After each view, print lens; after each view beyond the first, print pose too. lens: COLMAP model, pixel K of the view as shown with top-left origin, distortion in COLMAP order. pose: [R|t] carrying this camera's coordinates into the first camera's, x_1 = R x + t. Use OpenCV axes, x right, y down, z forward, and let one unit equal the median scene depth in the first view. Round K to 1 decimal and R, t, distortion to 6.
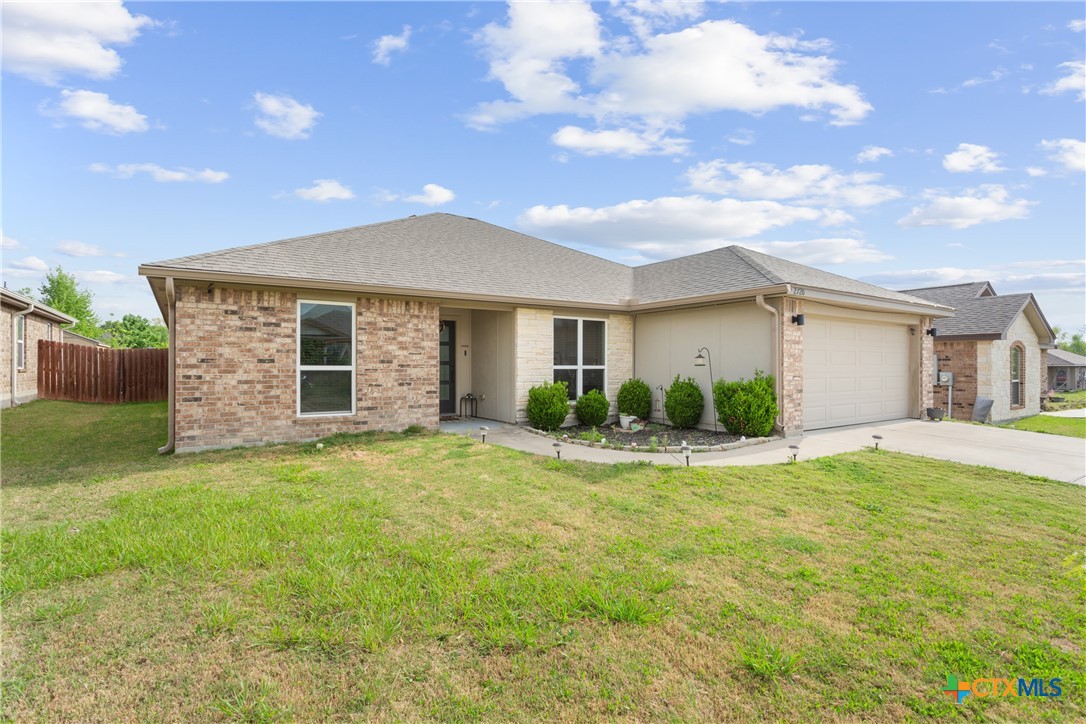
lens RADIAL K [[542.3, 0, 543.8], [0, 542.3, 361.6], [0, 0, 1]] dist [-0.009596, 0.001501]
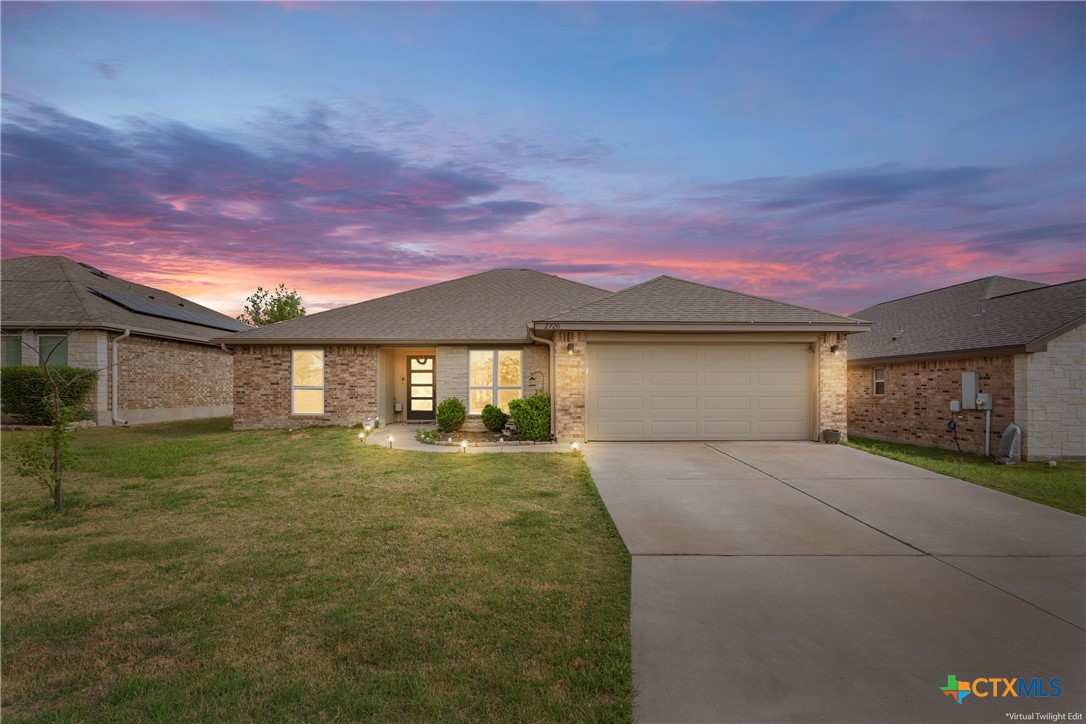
lens RADIAL K [[542.3, 0, 545.7], [0, 542.3, 371.2], [0, 0, 1]] dist [-0.009596, 0.001501]
pose [[0.850778, -0.016688, -0.525261, 1.113448], [0.005017, 0.999708, -0.023635, 0.003701], [0.525502, 0.017473, 0.850613, -0.087794]]
